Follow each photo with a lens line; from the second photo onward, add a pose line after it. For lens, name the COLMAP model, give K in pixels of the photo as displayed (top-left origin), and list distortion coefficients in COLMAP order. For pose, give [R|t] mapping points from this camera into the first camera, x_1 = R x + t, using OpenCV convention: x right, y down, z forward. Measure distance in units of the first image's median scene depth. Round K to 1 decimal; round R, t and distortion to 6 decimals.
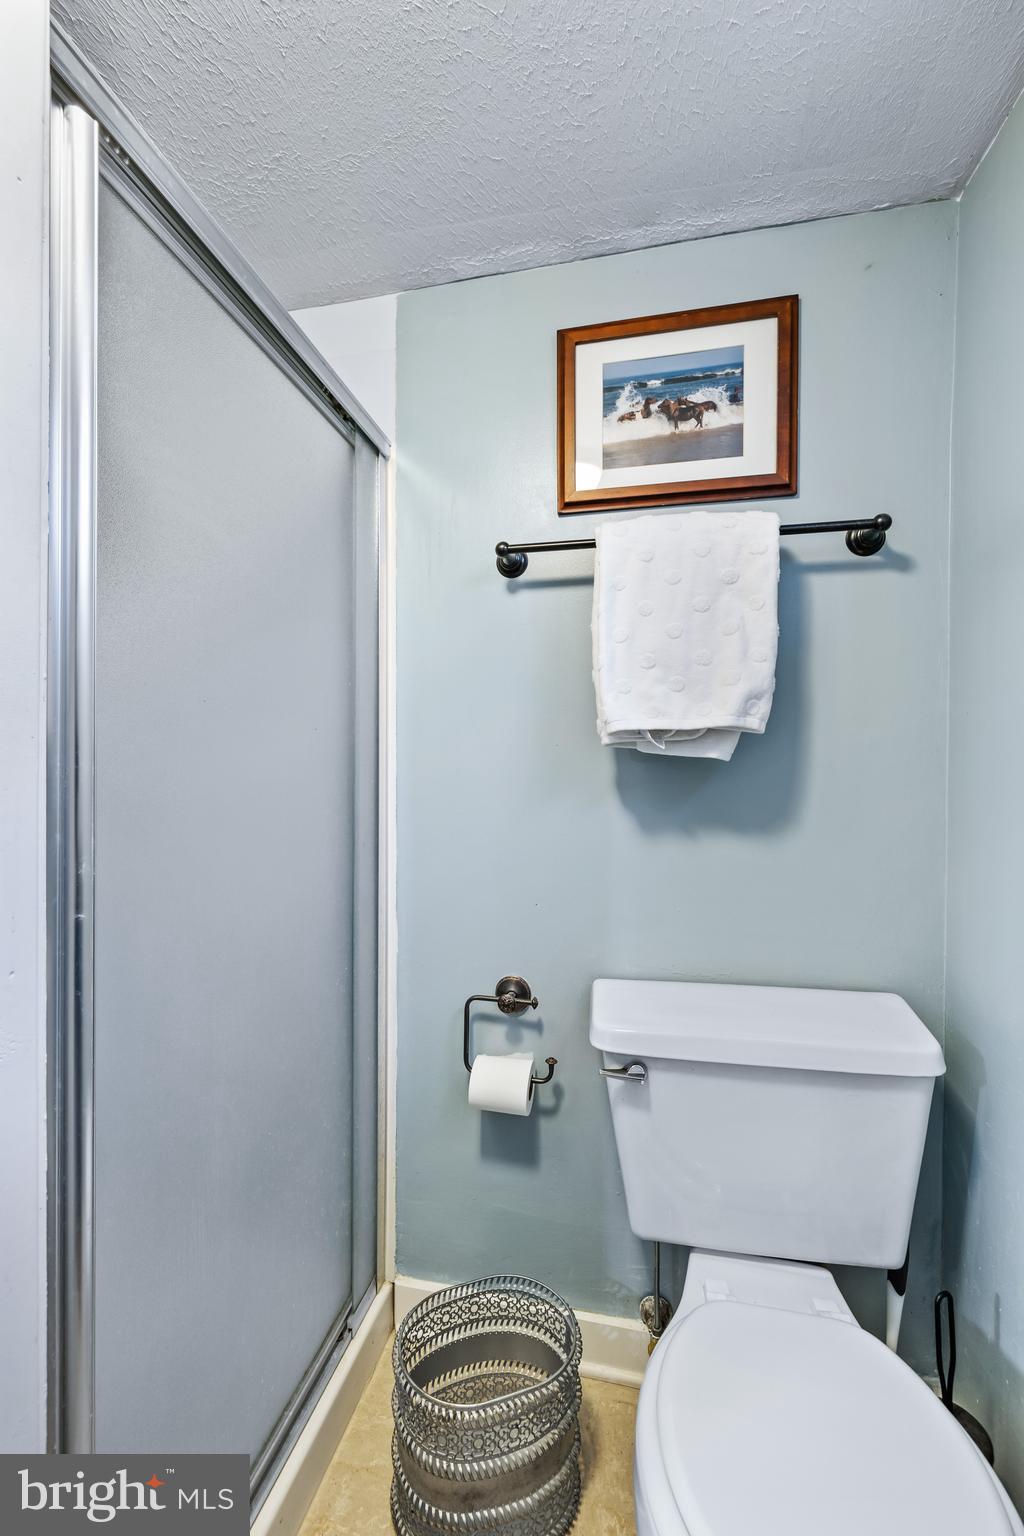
lens RADIAL K [[652.8, 0, 500.3], [0, 652.8, 765.6], [0, 0, 1]] dist [0.002958, 0.000794]
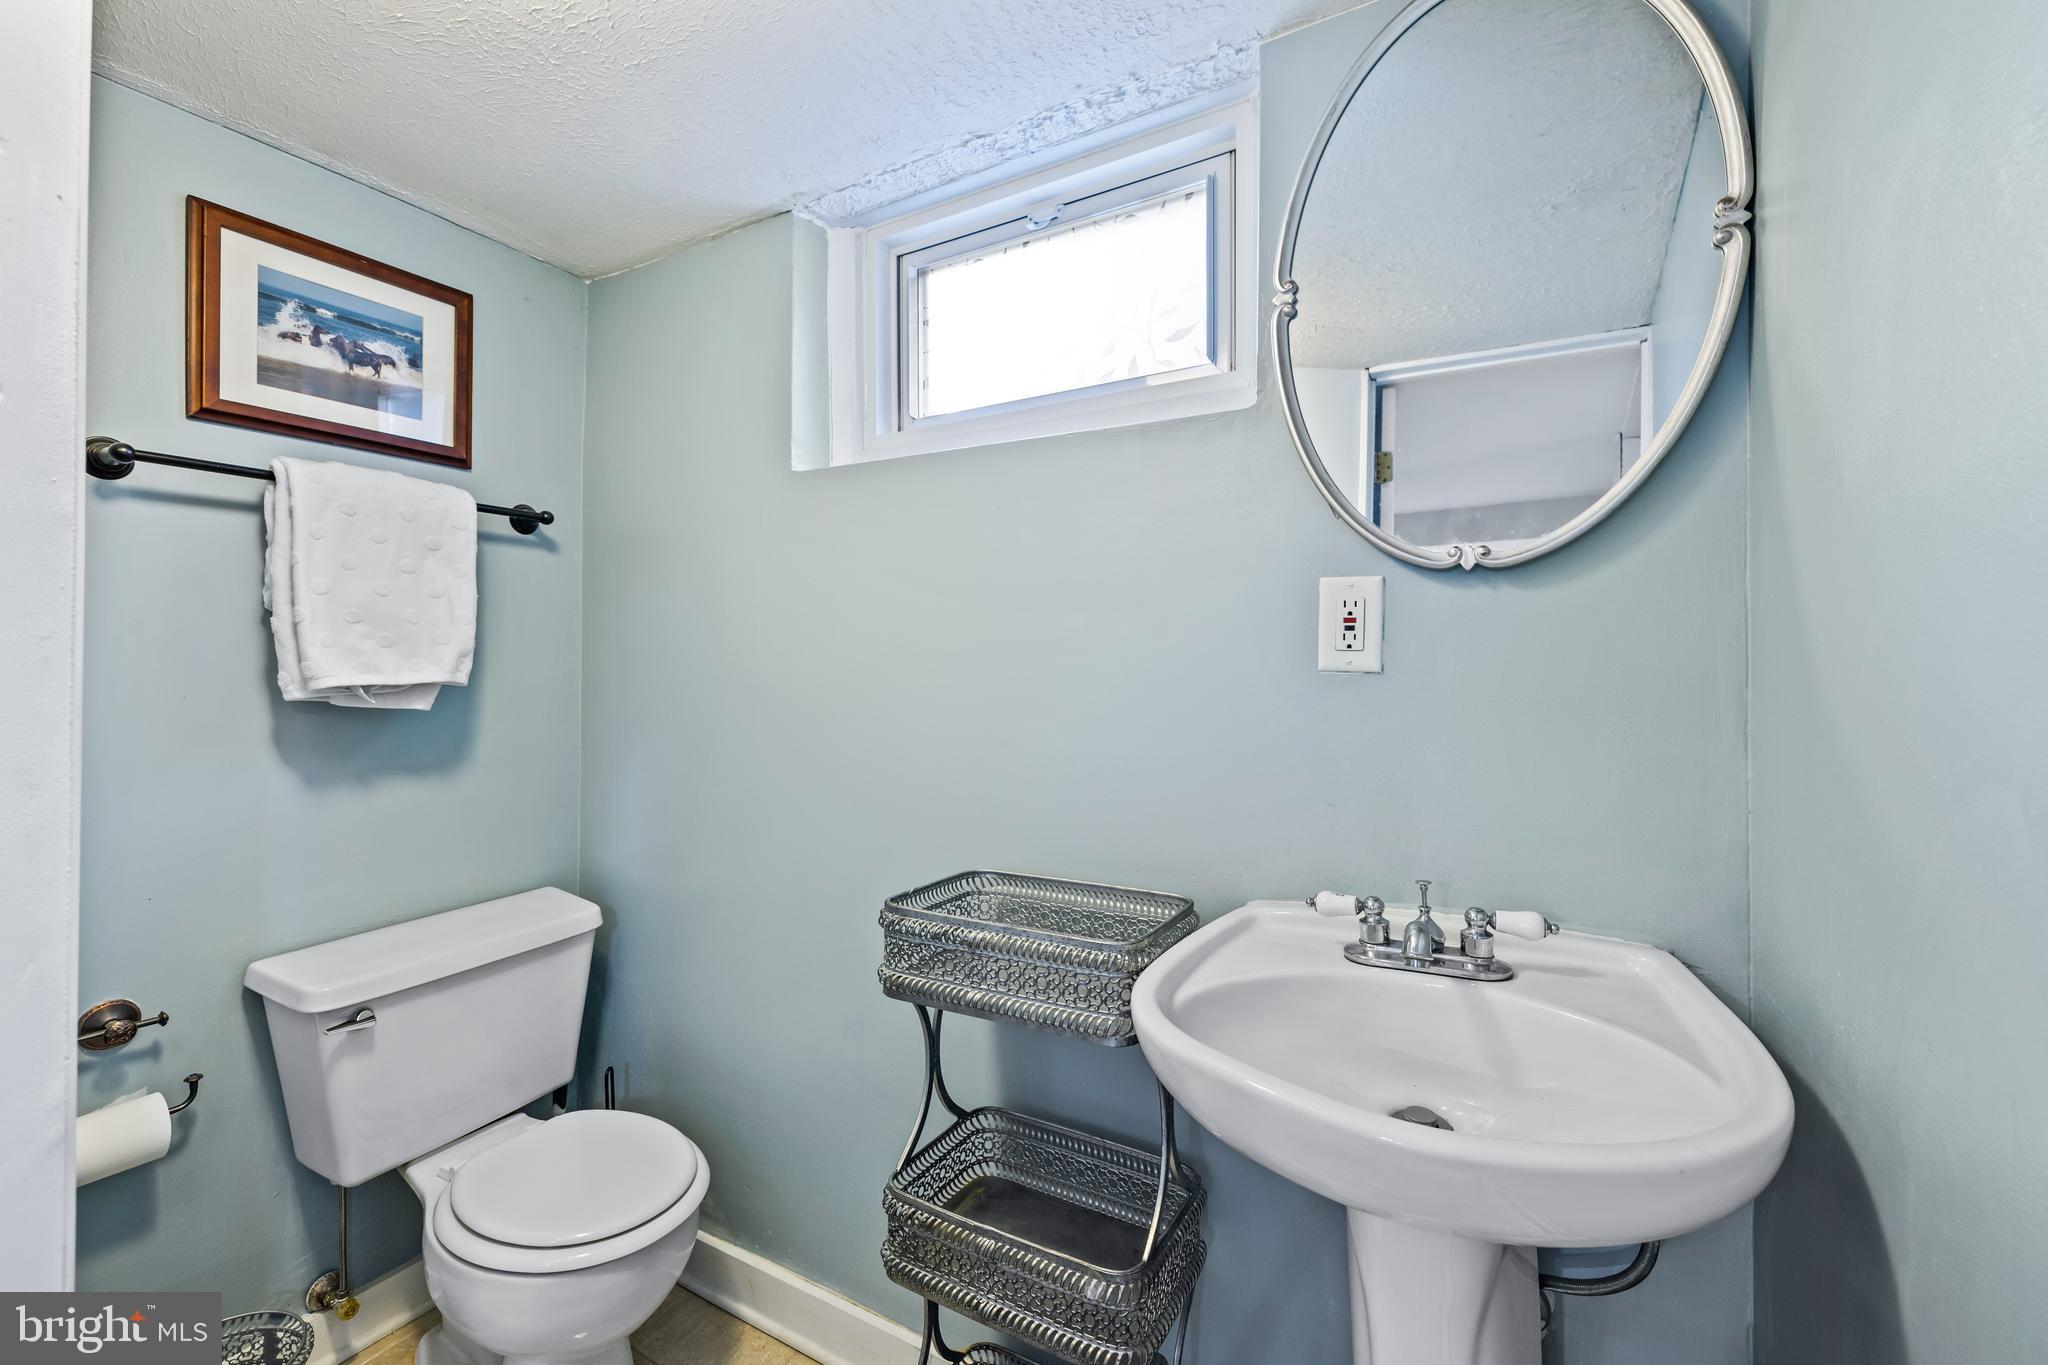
lens RADIAL K [[870.4, 0, 1014.5], [0, 870.4, 667.4], [0, 0, 1]] dist [0.002958, 0.000794]
pose [[0.299604, -0.005022, 0.954051, -0.689864], [-0.004610, 0.999967, 0.006712, -0.086950], [-0.954053, -0.006409, 0.299570, -0.342536]]
